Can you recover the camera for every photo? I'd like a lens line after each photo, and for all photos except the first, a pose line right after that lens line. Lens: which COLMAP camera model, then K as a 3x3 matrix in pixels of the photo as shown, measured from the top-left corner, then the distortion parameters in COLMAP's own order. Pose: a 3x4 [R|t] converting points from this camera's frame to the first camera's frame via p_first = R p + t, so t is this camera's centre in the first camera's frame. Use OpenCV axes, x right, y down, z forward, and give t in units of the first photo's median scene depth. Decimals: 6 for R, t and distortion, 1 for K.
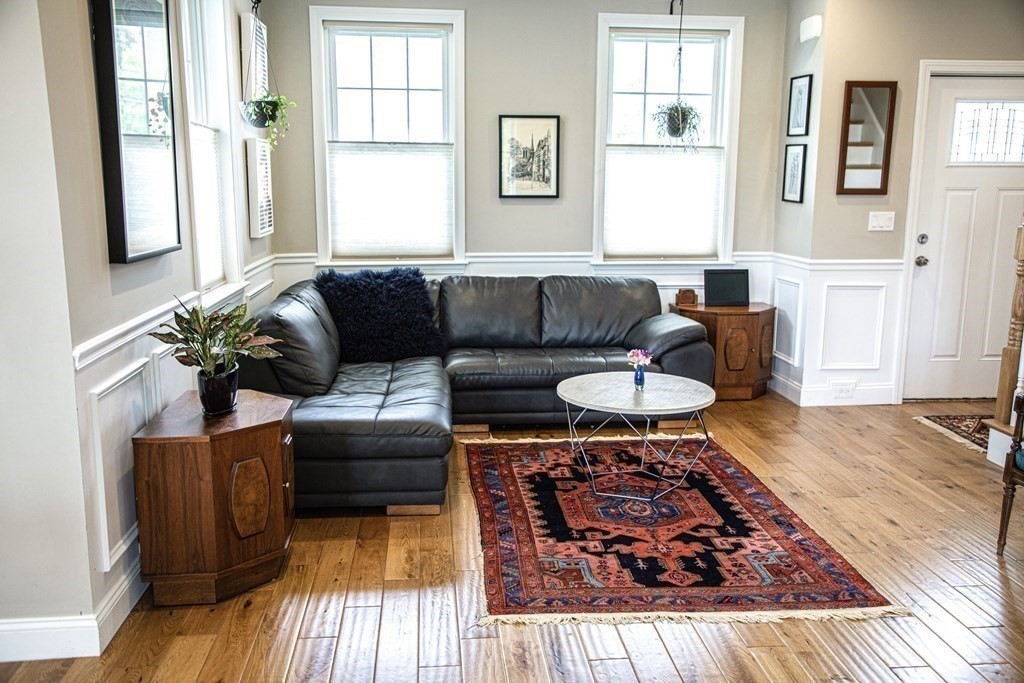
lens RADIAL K [[885.9, 0, 514.8], [0, 885.9, 346.0], [0, 0, 1]] dist [0.015390, 0.011151]
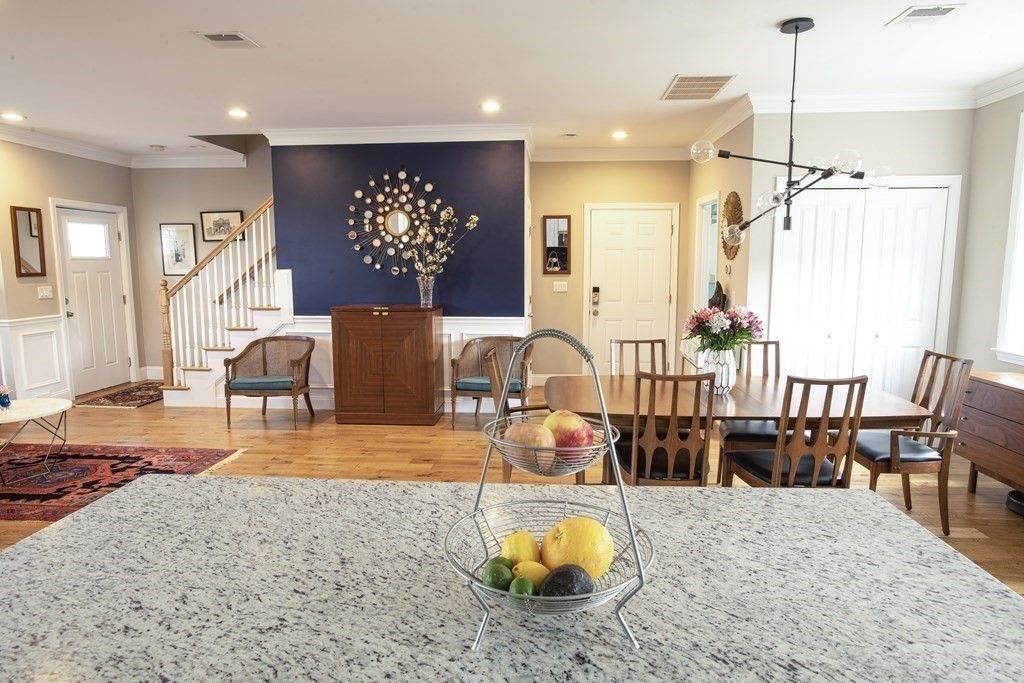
lens RADIAL K [[606.9, 0, 515.3], [0, 606.9, 336.1], [0, 0, 1]] dist [-0.002251, 0.000437]
pose [[0.163730, -0.128202, 0.978140, -0.812288], [0.180790, 0.978627, 0.098003, -0.022105], [-0.969798, 0.160791, 0.183408, -0.039658]]
